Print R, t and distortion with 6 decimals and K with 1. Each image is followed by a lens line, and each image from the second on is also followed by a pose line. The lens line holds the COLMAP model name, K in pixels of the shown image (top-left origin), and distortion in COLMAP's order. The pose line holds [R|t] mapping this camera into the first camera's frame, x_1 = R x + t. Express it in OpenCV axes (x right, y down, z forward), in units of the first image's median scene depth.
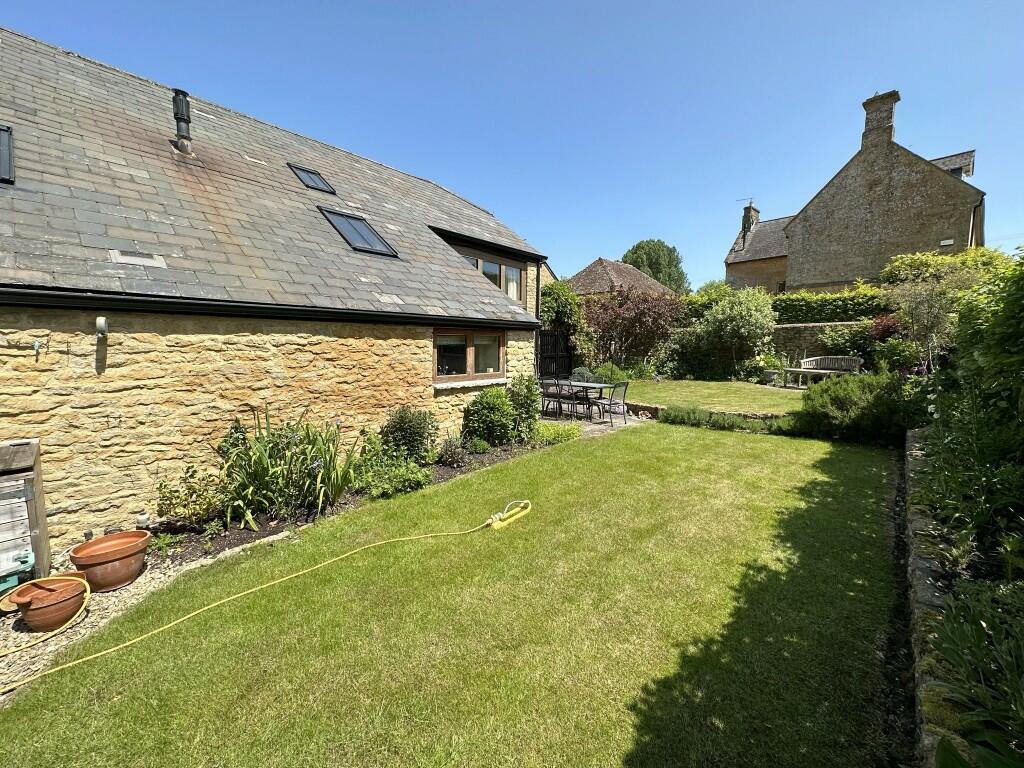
lens RADIAL K [[409.6, 0, 511.6], [0, 409.6, 384.5], [0, 0, 1]] dist [-0.001138, -0.000122]
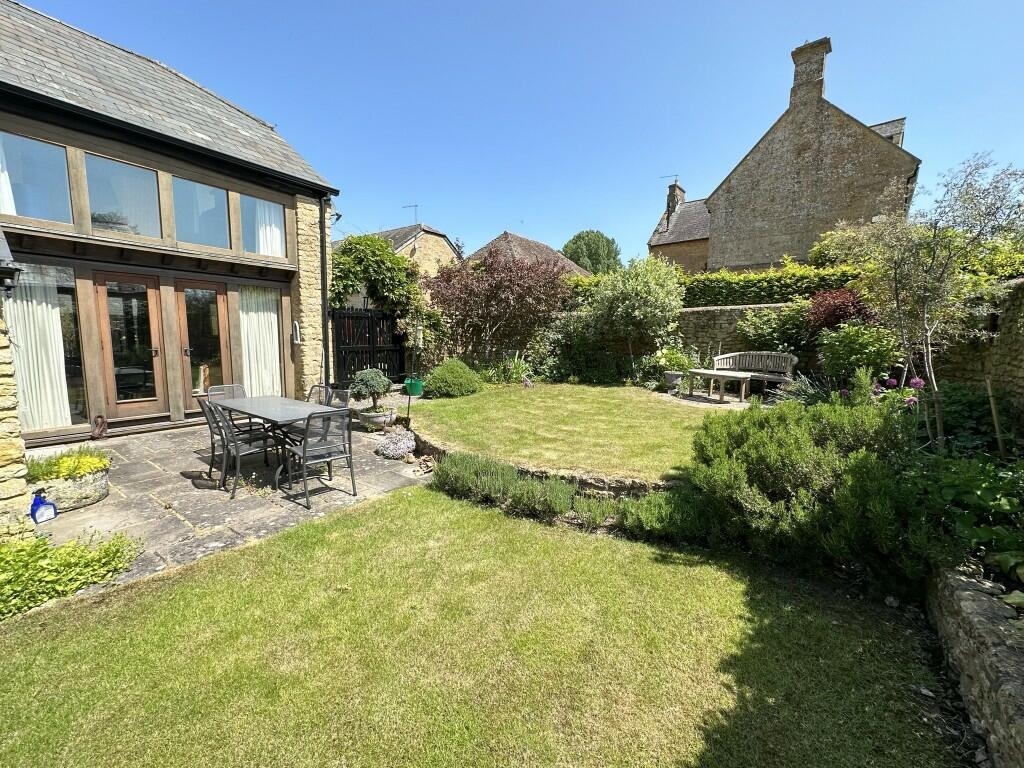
lens RADIAL K [[409.6, 0, 512.1], [0, 409.6, 384.3], [0, 0, 1]] dist [-0.001138, -0.000122]
pose [[0.991859, -0.005909, 0.127203, 0.239724], [0.002995, 0.999729, 0.023081, -0.026123], [-0.127305, -0.022513, 0.991608, 0.303854]]
